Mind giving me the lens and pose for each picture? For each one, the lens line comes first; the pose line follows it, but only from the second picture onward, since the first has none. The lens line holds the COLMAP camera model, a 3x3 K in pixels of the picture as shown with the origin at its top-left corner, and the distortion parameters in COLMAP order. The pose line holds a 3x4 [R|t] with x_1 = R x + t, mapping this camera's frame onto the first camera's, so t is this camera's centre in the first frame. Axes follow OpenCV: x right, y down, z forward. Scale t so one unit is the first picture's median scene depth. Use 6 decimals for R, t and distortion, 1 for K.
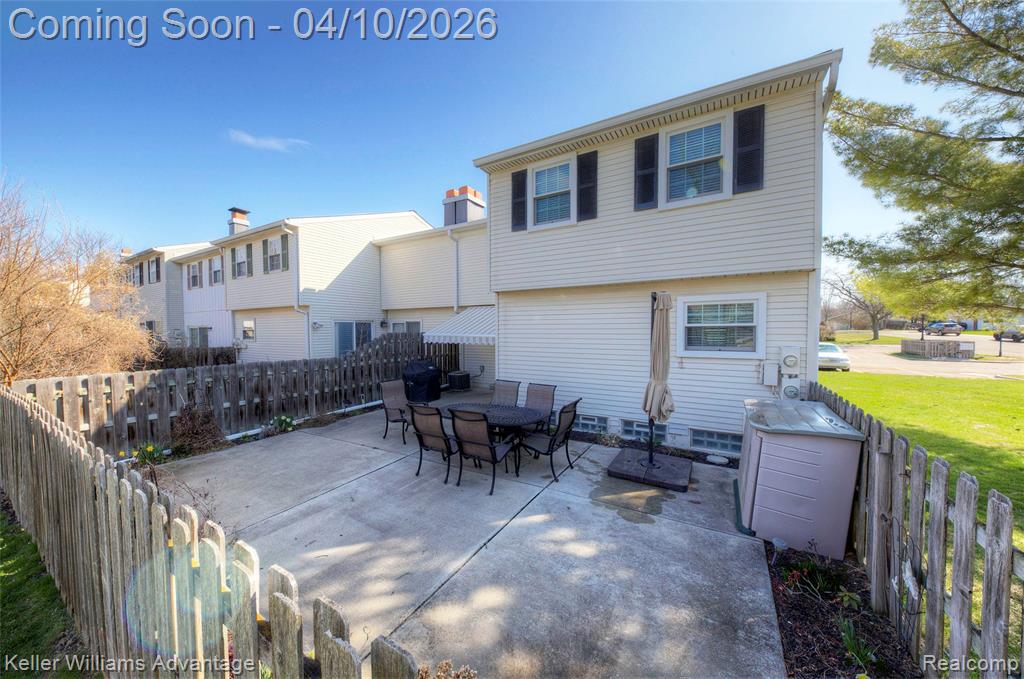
lens RADIAL K [[354.8, 0, 512.5], [0, 354.8, 343.0], [0, 0, 1]] dist [0.000469, -0.001460]
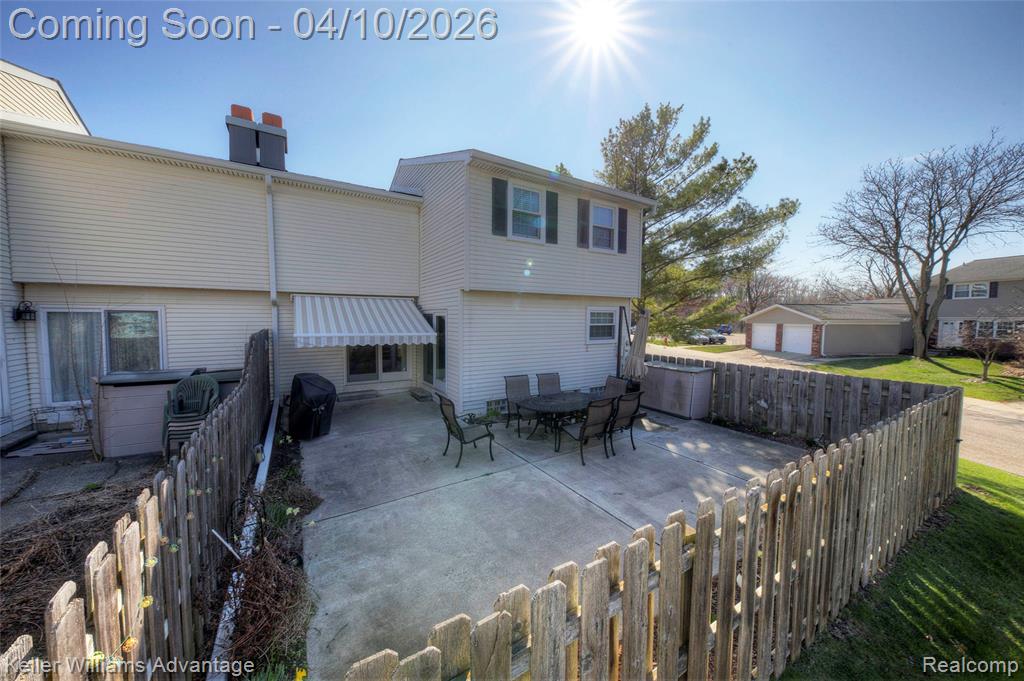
lens RADIAL K [[354.8, 0, 505.9], [0, 354.8, 343.0], [0, 0, 1]] dist [0.000469, -0.001460]
pose [[0.472881, -0.056948, 0.879284, -0.961628], [0.023160, 0.998368, 0.052205, -0.052581], [-0.880822, -0.004322, 0.473428, 0.495776]]
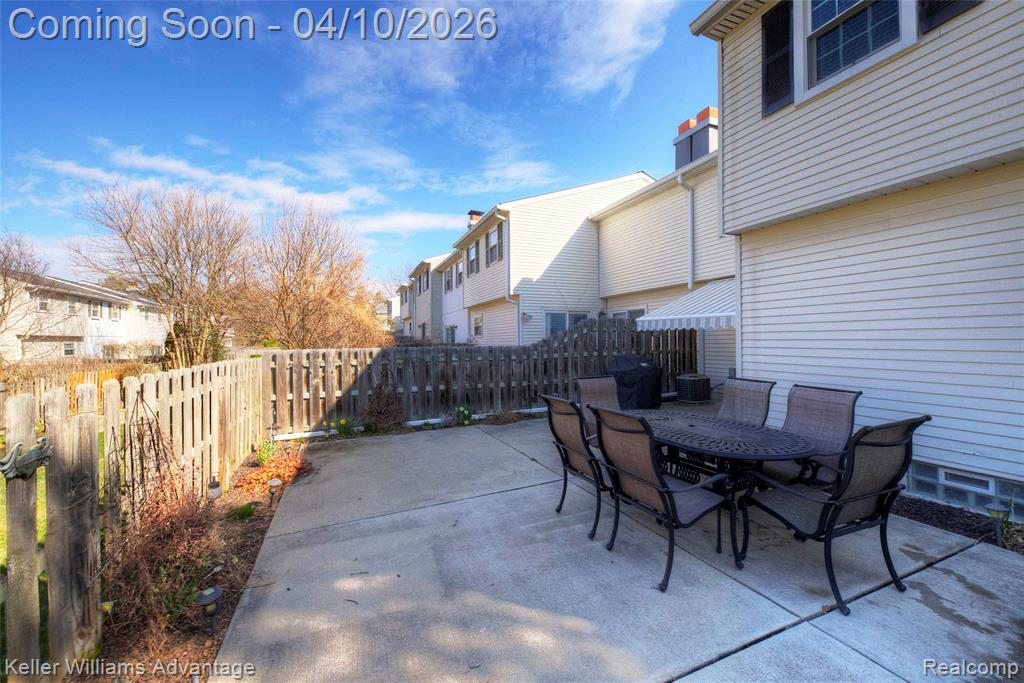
lens RADIAL K [[405.9, 0, 513.4], [0, 405.9, 340.5], [0, 0, 1]] dist [0.000720, -0.001058]
pose [[0.800372, -0.003896, -0.599491, 0.069621], [-0.014356, 0.999568, -0.025663, 0.065187], [0.599332, 0.029146, 0.799970, 0.267400]]
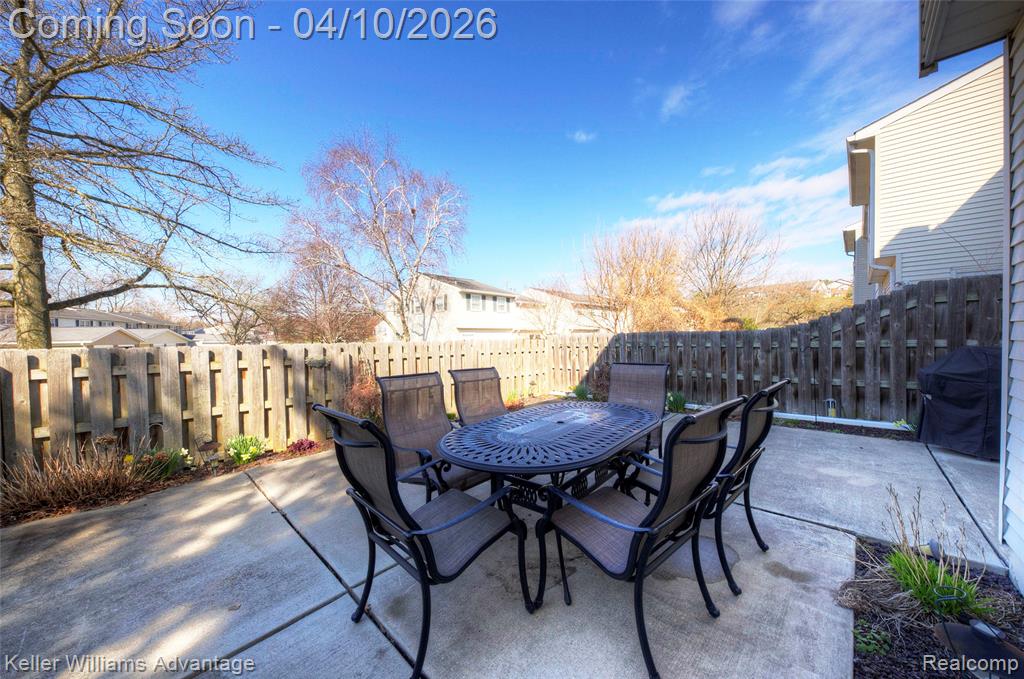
lens RADIAL K [[354.8, 0, 513.8], [0, 354.8, 344.3], [0, 0, 1]] dist [0.000469, -0.001460]
pose [[-0.218747, 0.028394, -0.975368, 0.290532], [-0.019939, 0.999238, 0.033561, 0.066997], [0.975578, 0.026790, -0.218014, 0.838688]]
